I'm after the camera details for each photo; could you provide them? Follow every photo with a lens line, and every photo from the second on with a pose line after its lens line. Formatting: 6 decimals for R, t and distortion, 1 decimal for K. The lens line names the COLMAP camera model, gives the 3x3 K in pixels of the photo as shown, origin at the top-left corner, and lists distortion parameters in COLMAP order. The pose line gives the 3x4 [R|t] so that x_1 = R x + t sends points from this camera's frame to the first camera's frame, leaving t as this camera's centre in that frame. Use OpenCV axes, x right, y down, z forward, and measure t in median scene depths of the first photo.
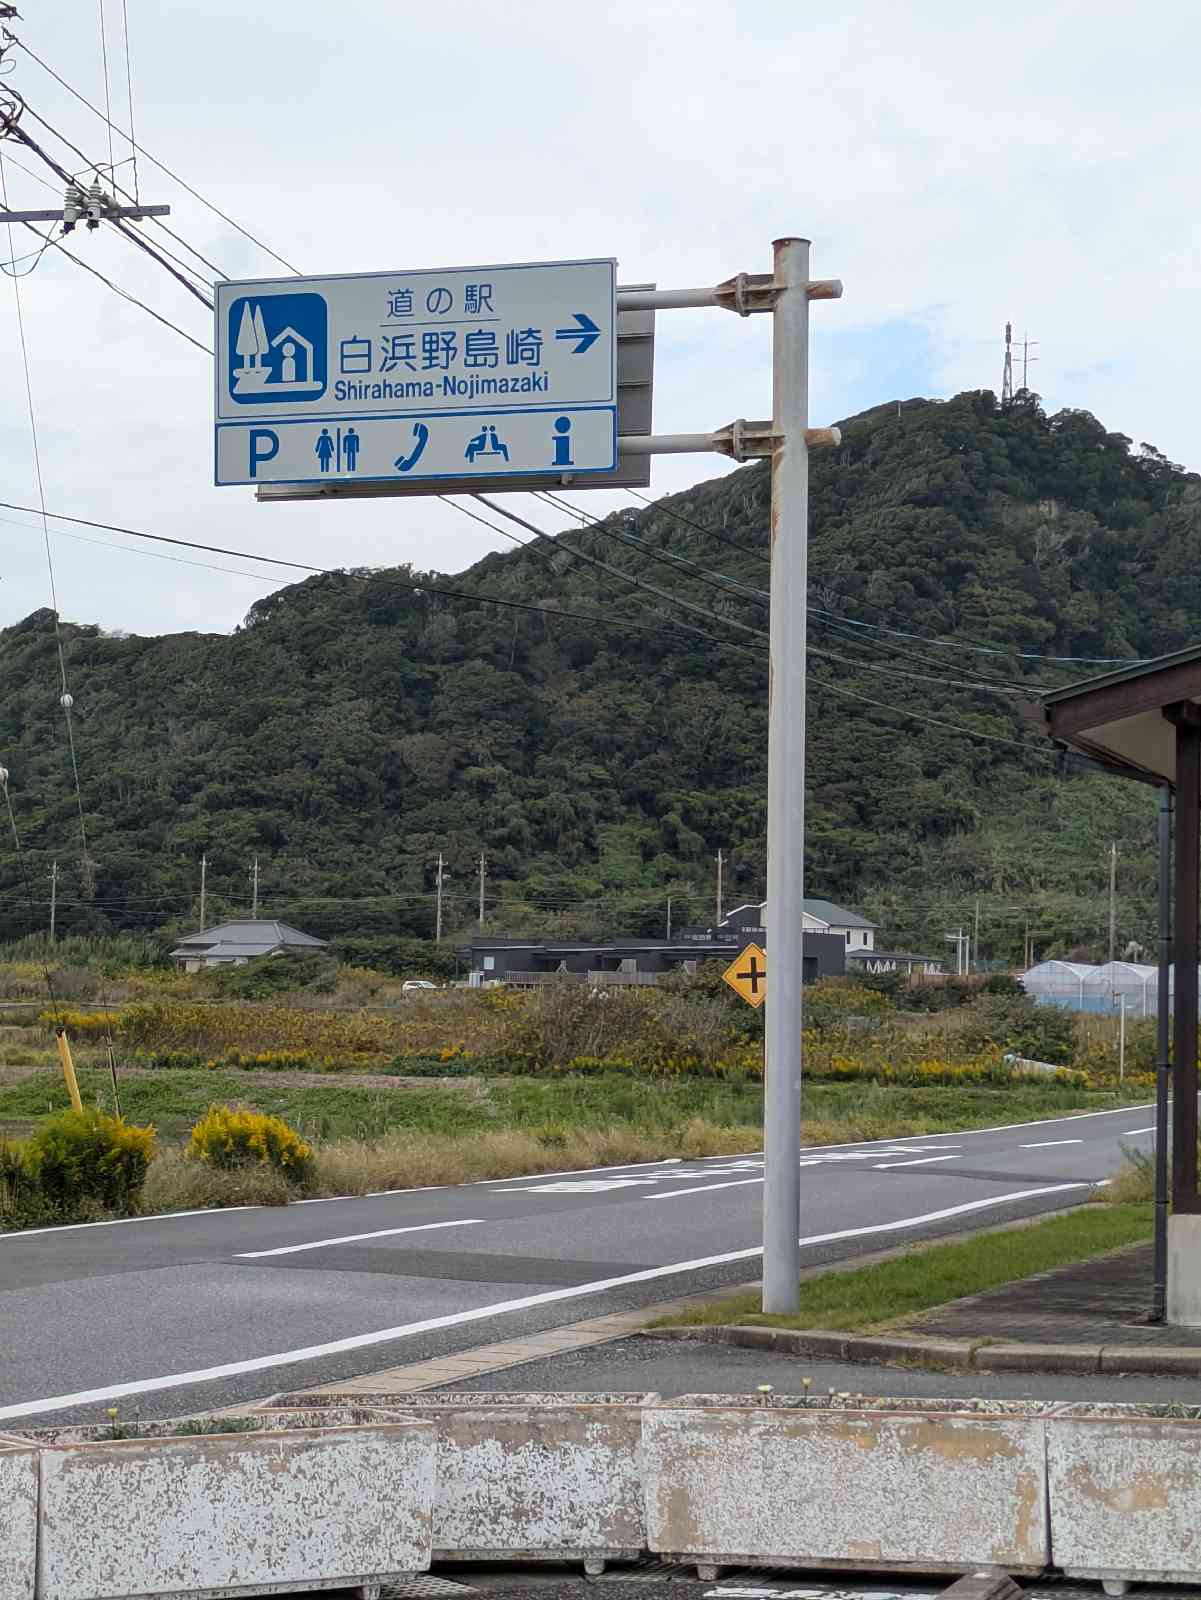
lens RADIAL K [[3493.5, 0, 601.3], [0, 3493.5, 864.8], [0, 0, 1]] dist [0.066135, 0.035781]
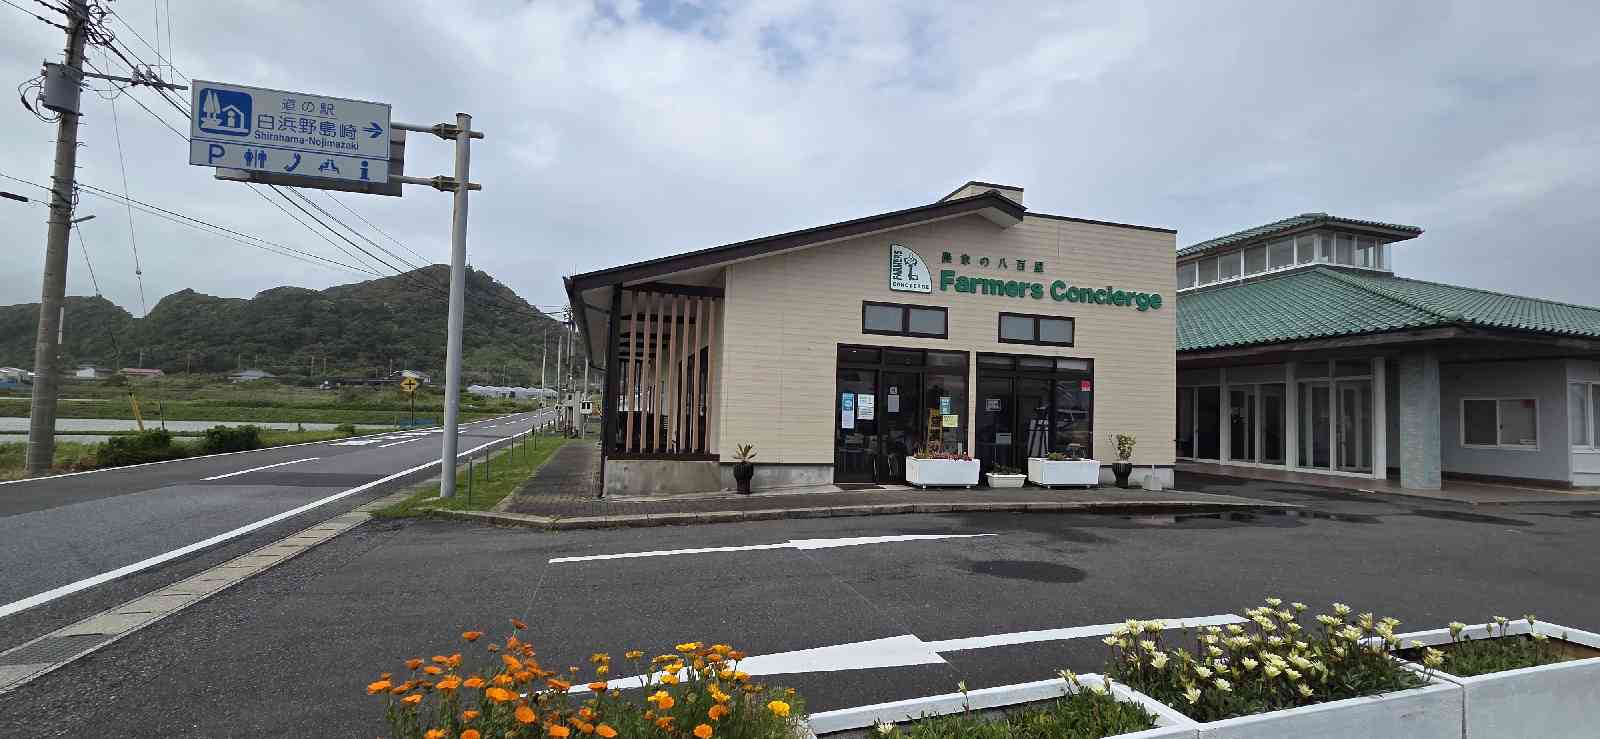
lens RADIAL K [[653.7, 0, 789.0], [0, 653.7, 386.5], [0, 0, 1]] dist [0.002126, 0.000083]
pose [[0.834485, 0.025709, 0.550431, -0.011268], [-0.038516, 0.999189, 0.011724, 0.022585], [-0.549684, -0.030984, 0.834798, 0.401151]]
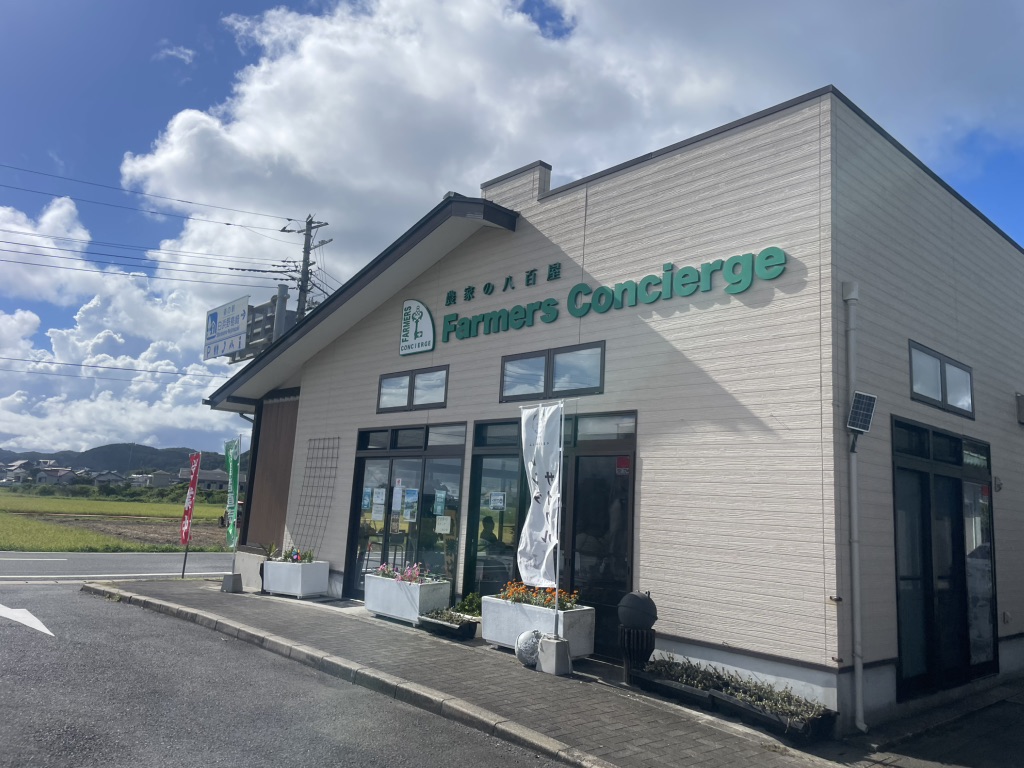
lens RADIAL K [[779.2, 0, 512.0], [0, 779.2, 384.0], [0, 0, 1]] dist [0.080107, -0.000012]
pose [[0.864121, -0.049463, -0.500848, 0.666955], [-0.015771, 0.992009, -0.125178, 0.028058], [0.503037, 0.116068, 0.856436, 0.402658]]
